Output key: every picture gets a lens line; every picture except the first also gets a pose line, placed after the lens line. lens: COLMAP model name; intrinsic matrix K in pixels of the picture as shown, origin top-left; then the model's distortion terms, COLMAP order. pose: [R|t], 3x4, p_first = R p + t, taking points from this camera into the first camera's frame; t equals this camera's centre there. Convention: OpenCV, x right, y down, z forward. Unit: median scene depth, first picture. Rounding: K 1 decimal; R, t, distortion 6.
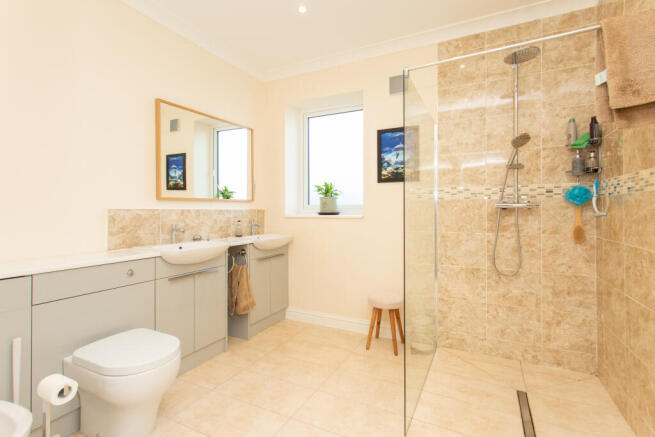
lens RADIAL K [[311.6, 0, 327.4], [0, 311.6, 208.9], [0, 0, 1]] dist [-0.000586, 0.000042]
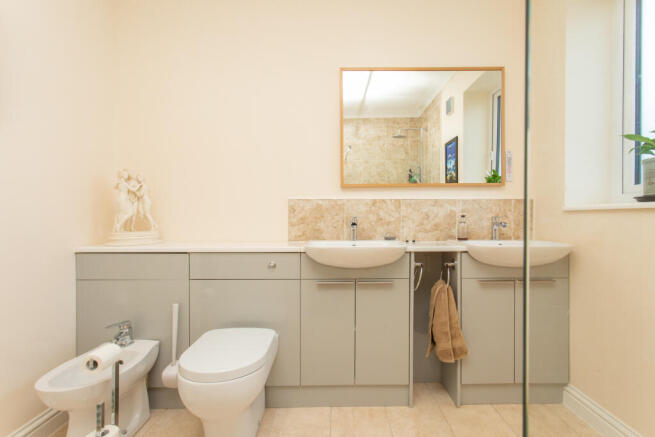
lens RADIAL K [[312.3, 0, 327.5], [0, 312.3, 218.5], [0, 0, 1]] dist [-0.001989, 0.000178]
pose [[0.471206, 0.004181, -0.882013, 0.184489], [0.003557, 0.999972, 0.006641, 0.046187], [0.882016, -0.006266, 0.471178, 0.531940]]
